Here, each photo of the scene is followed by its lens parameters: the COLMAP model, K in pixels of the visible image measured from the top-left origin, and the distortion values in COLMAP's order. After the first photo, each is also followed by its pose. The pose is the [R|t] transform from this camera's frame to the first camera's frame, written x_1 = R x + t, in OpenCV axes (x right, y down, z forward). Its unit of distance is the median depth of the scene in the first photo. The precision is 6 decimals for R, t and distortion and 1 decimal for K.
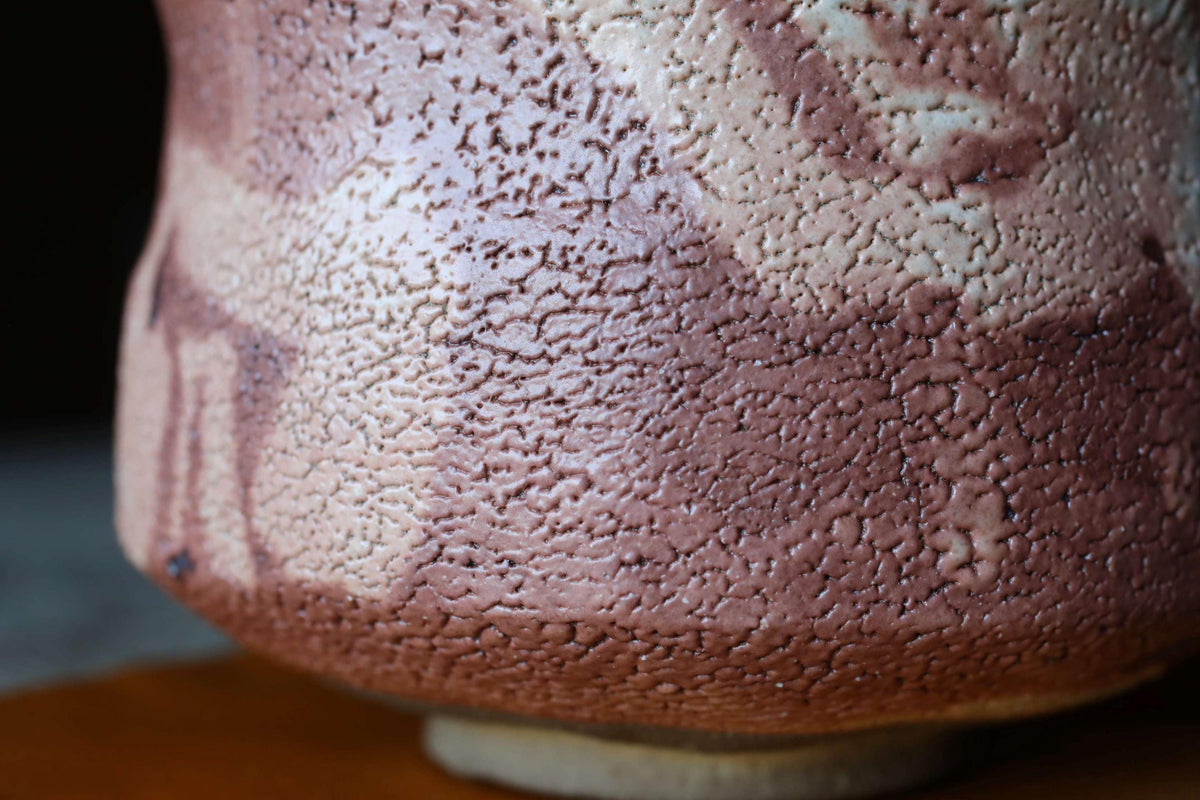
lens RADIAL K [[2076.2, 0, 563.8], [0, 2076.2, 400.6], [0, 0, 1]] dist [0.016176, 0.099713]
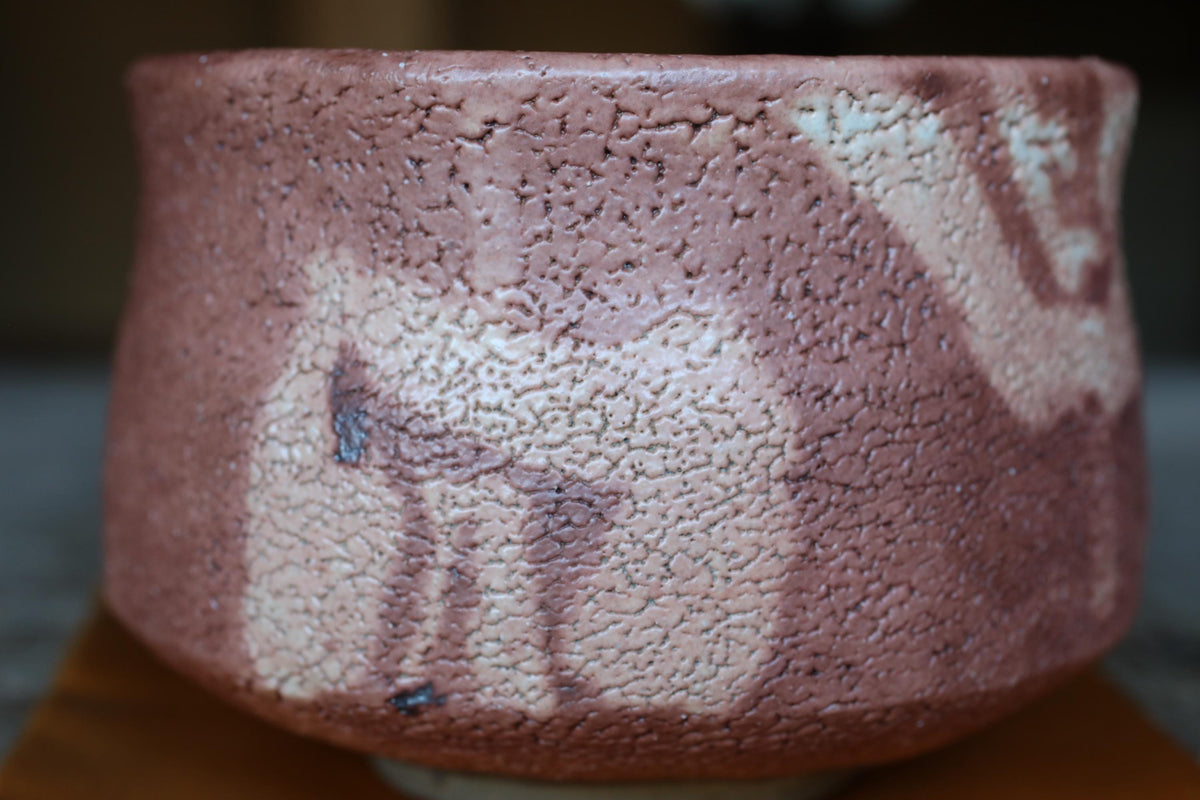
lens RADIAL K [[2003.6, 0, 600.0], [0, 2003.6, 400.0], [0, 0, 1]] dist [-0.019927, 0.255934]
pose [[0.802868, -0.099915, 0.587724, -0.750775], [0.032123, 0.991674, 0.124706, -0.204278], [-0.595290, -0.081243, 0.799393, 0.208742]]
